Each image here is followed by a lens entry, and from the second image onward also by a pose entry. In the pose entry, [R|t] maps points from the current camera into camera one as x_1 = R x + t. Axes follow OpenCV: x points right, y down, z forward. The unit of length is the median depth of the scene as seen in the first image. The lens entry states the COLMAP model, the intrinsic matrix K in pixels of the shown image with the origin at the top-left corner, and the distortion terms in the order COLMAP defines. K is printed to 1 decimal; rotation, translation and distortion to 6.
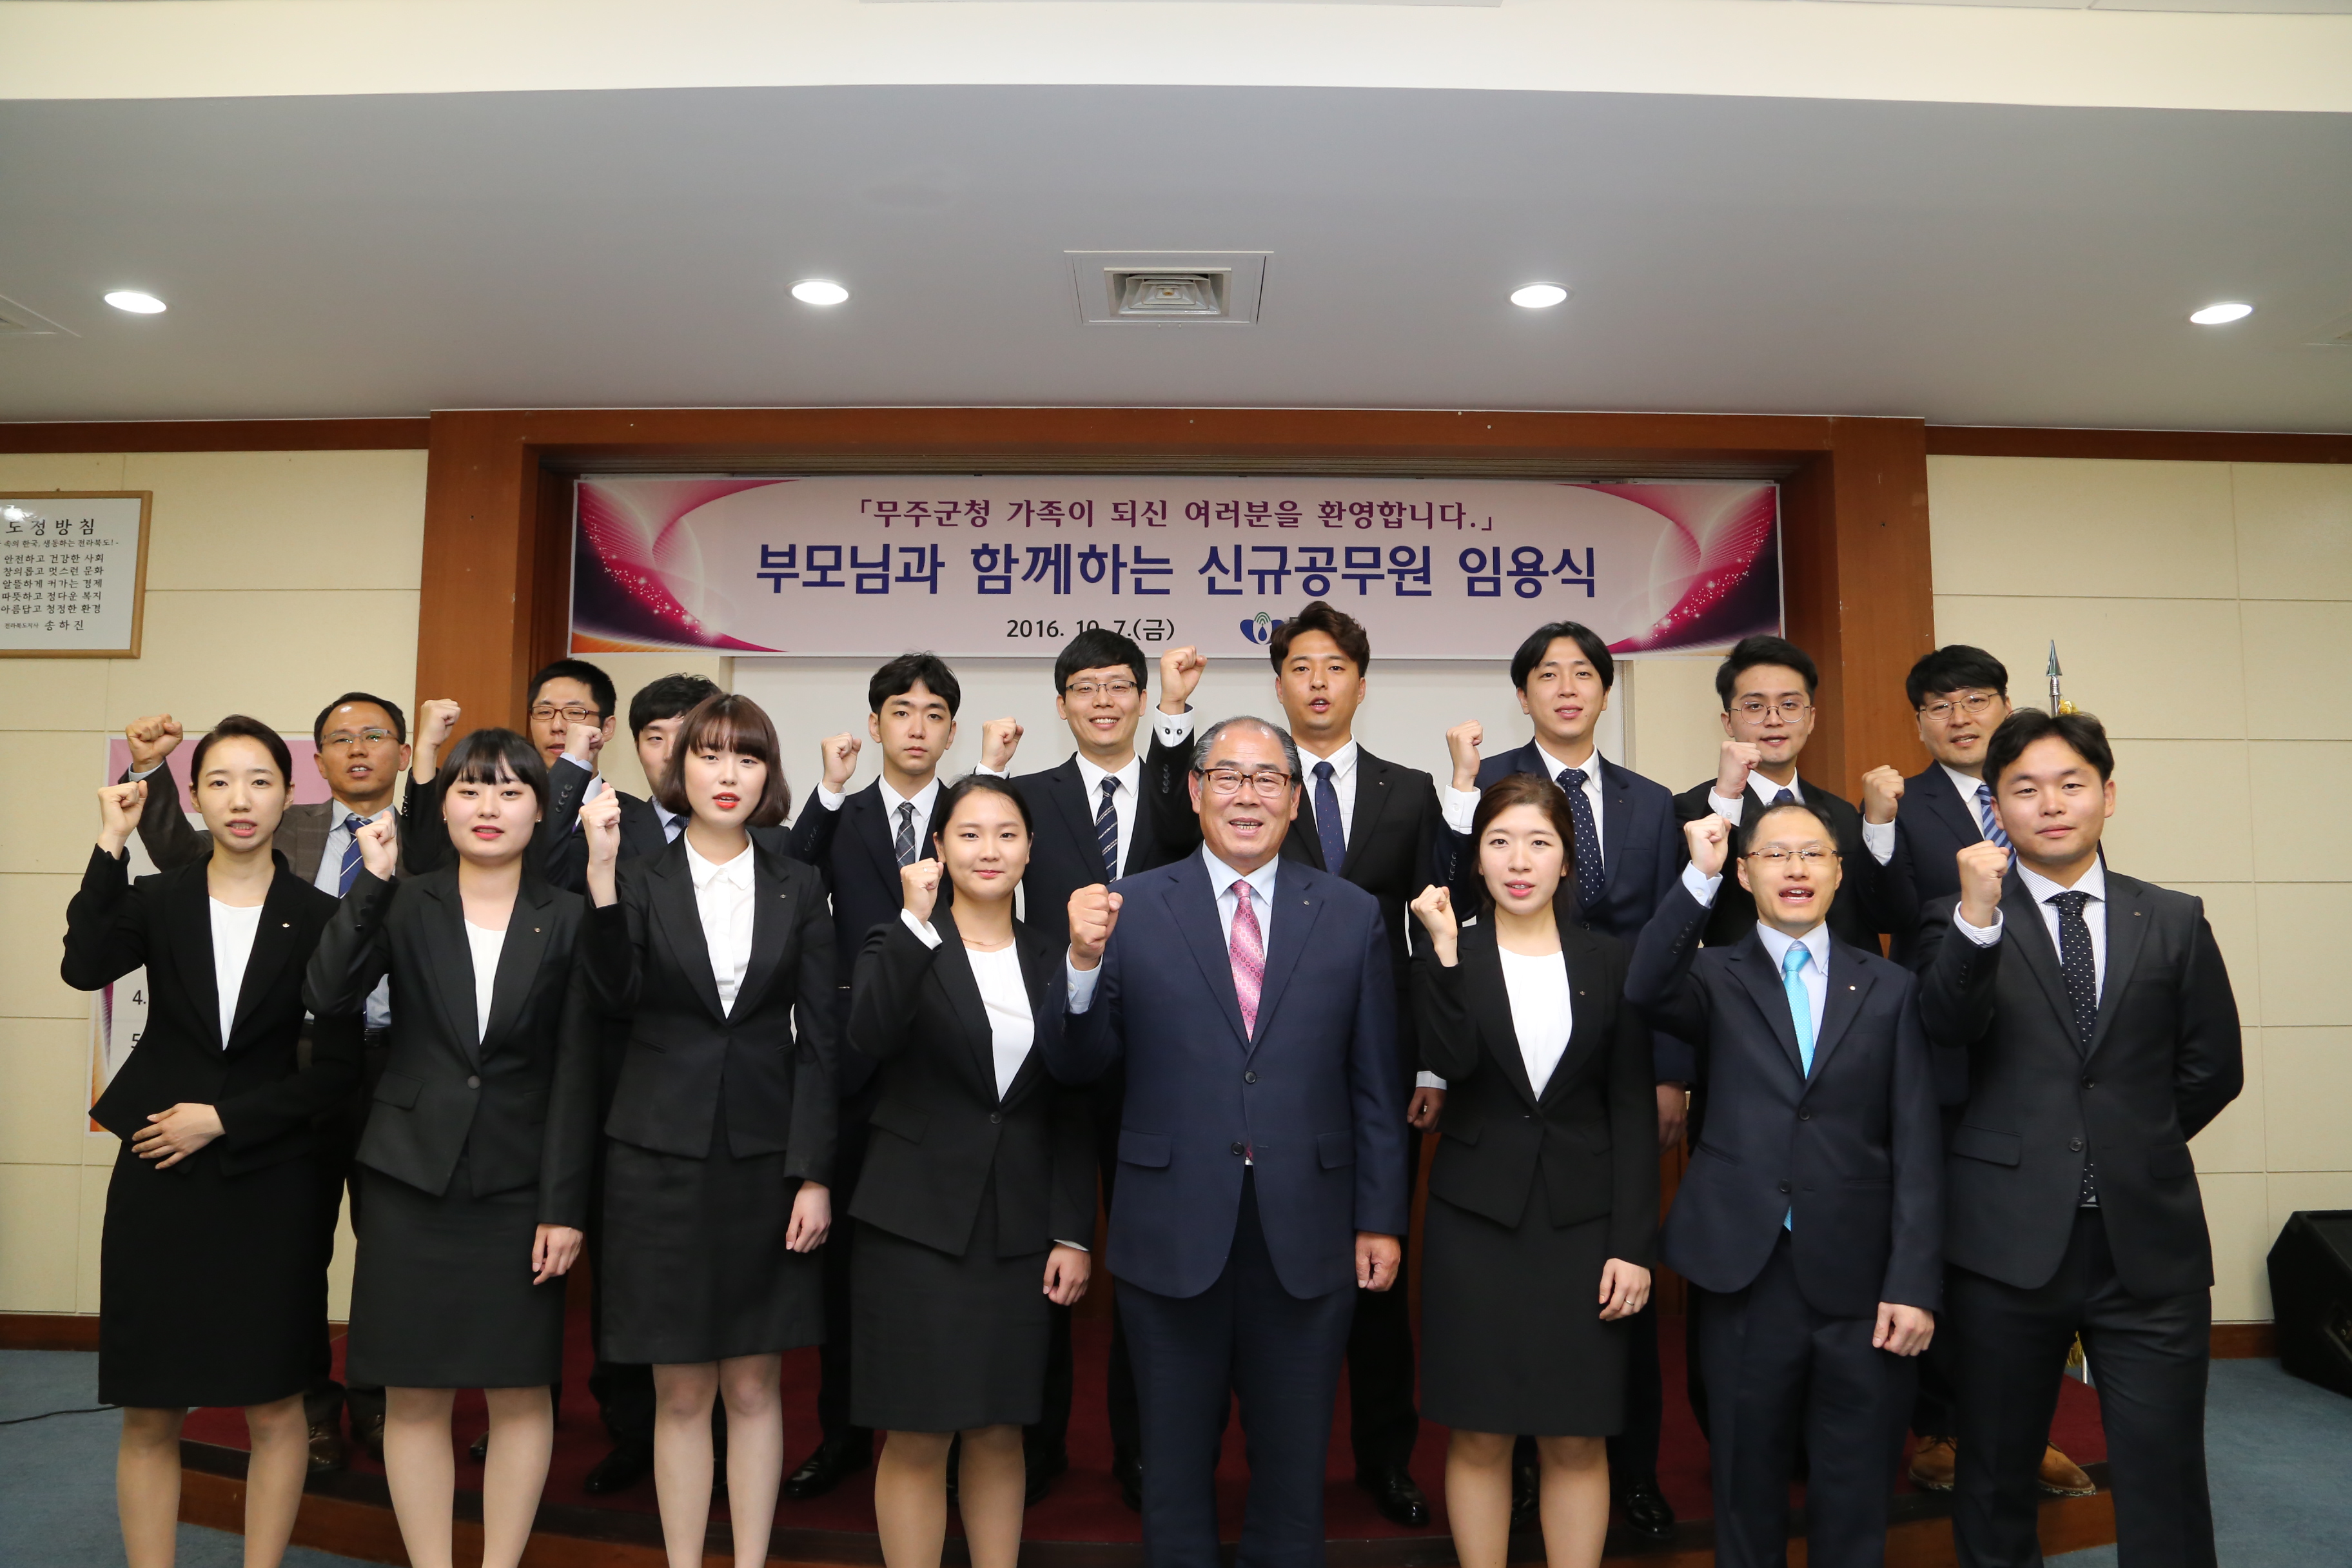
lens RADIAL K [[1700.6, 0, 1171.9], [0, 1700.6, 746.2], [0, 0, 1]] dist [-0.132204, 0.102740]
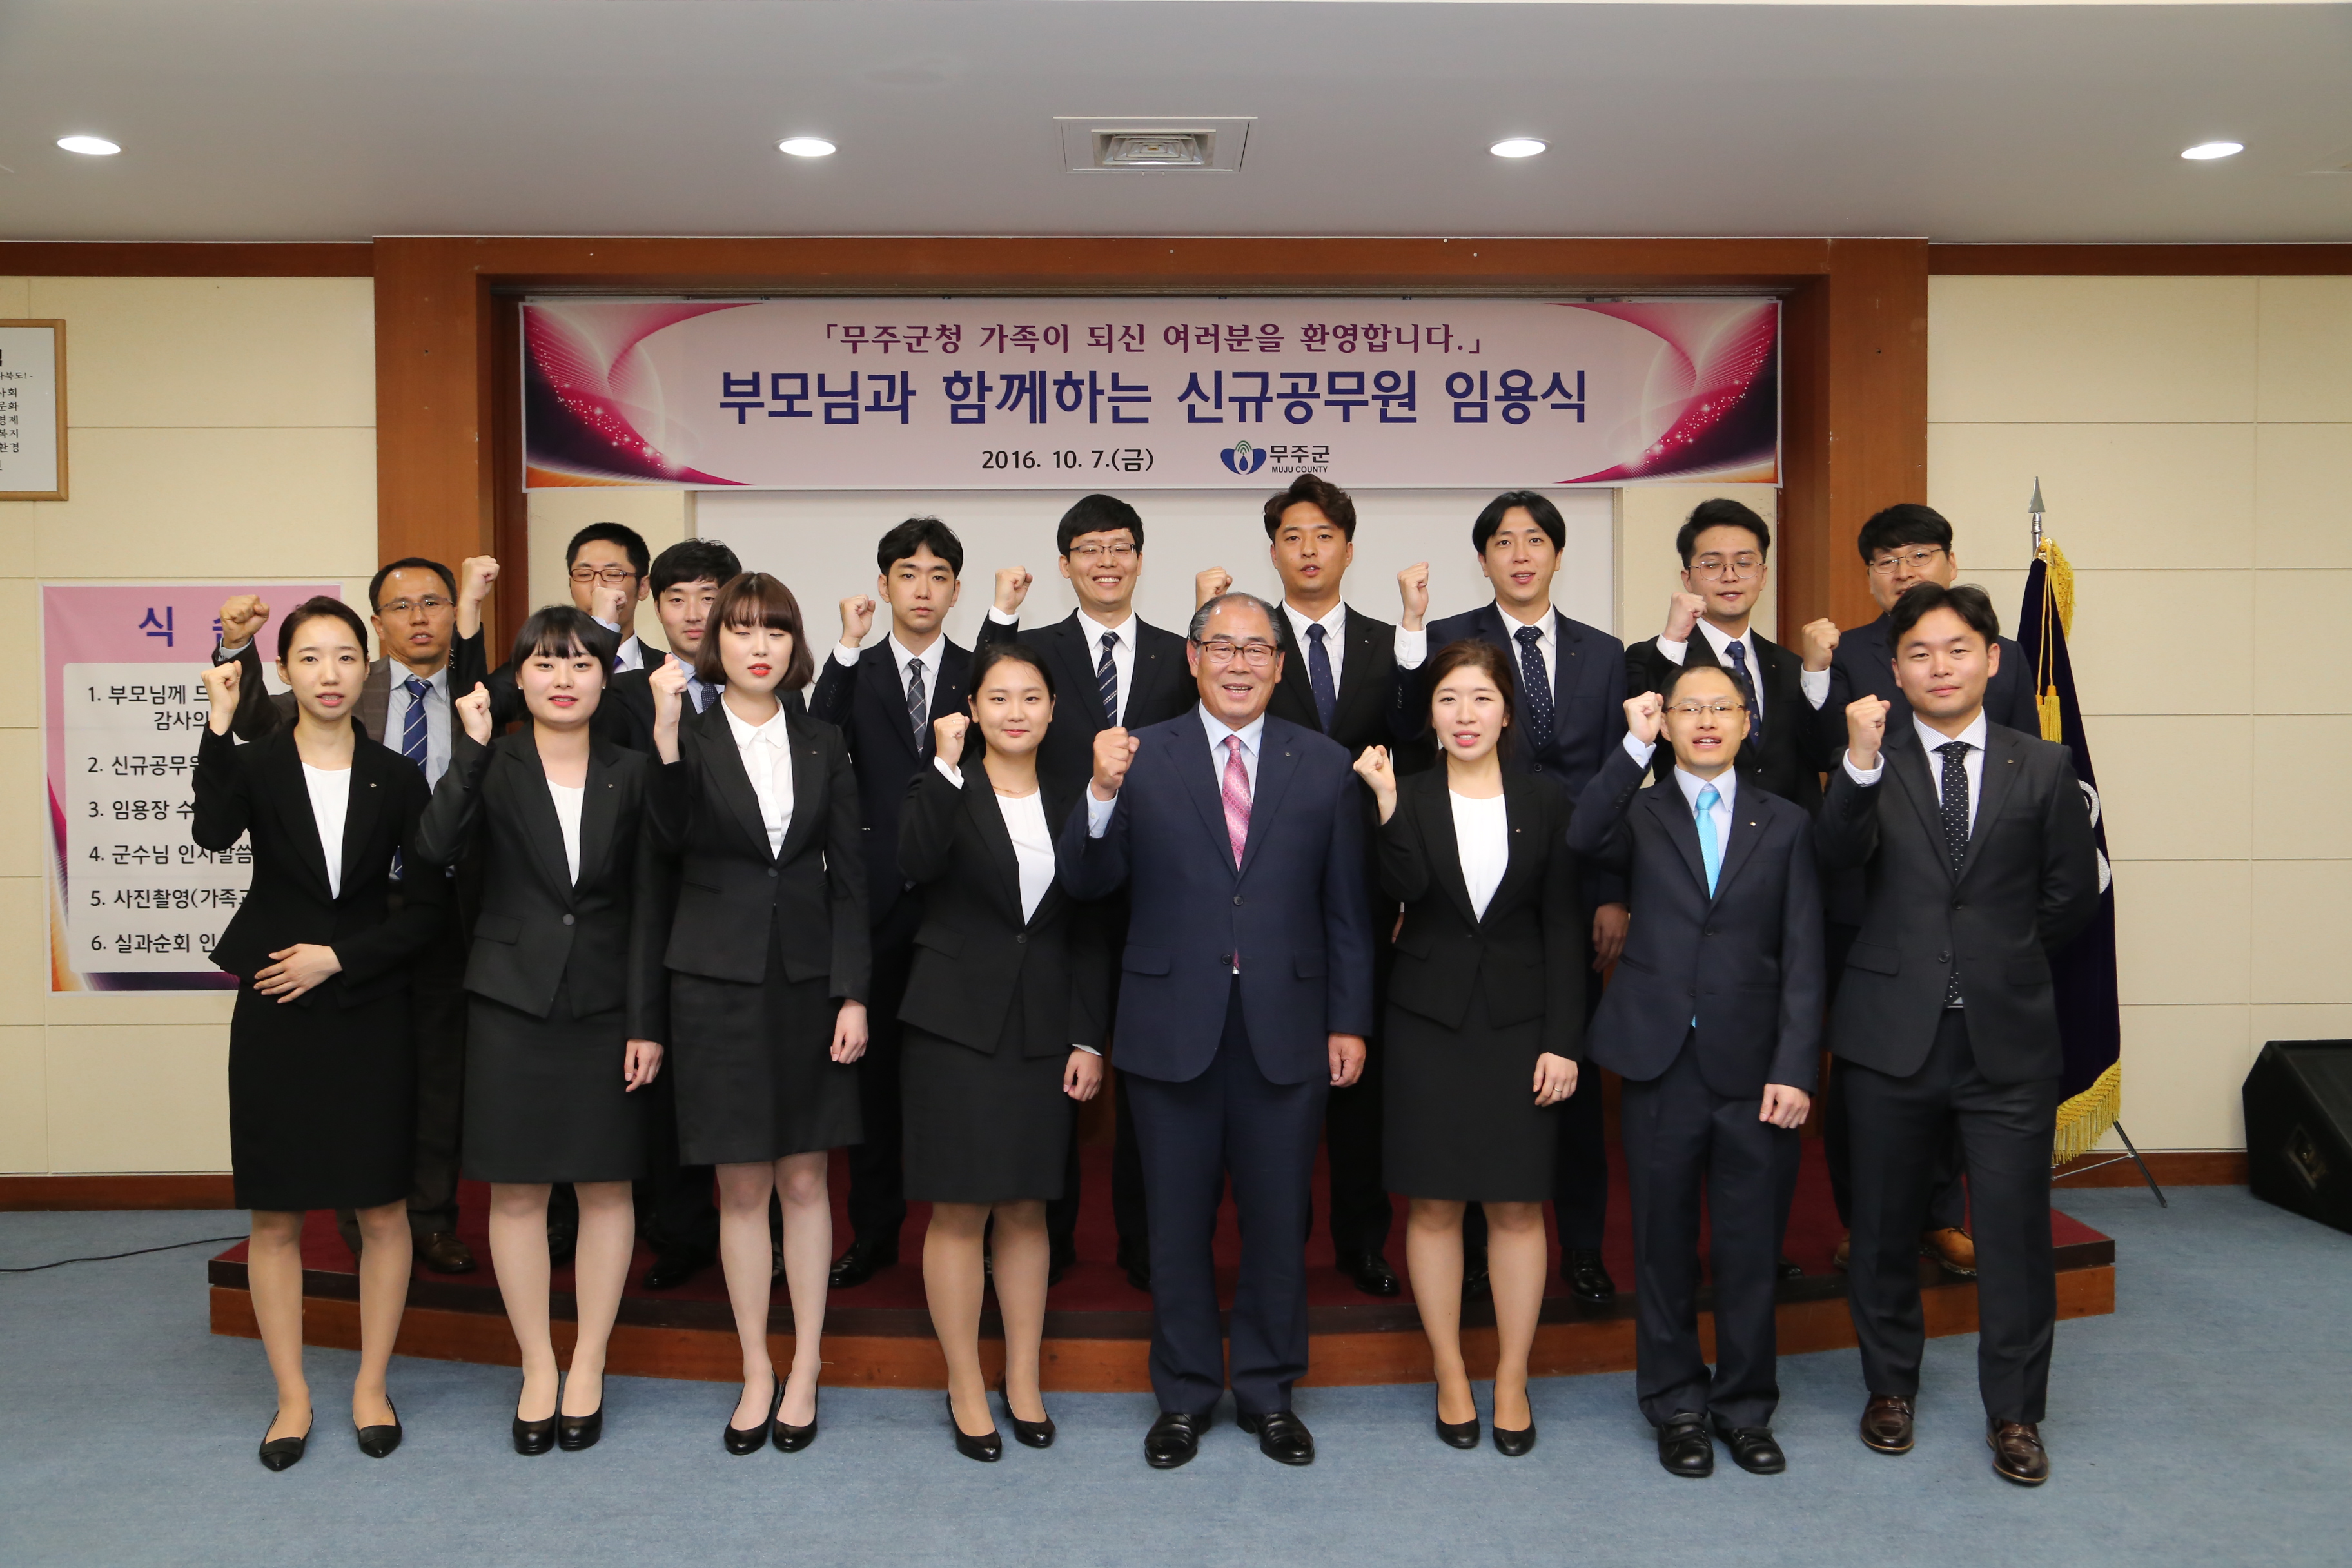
lens RADIAL K [[2120.5, 0, 1176.0], [0, 2120.5, 784.0], [0, 0, 1]] dist [-0.039748, 0.000676]
pose [[0.999621, -0.010529, 0.025453, -0.018655], [0.007217, 0.991891, 0.126888, -0.037938], [-0.026583, -0.126656, 0.991590, -0.232578]]
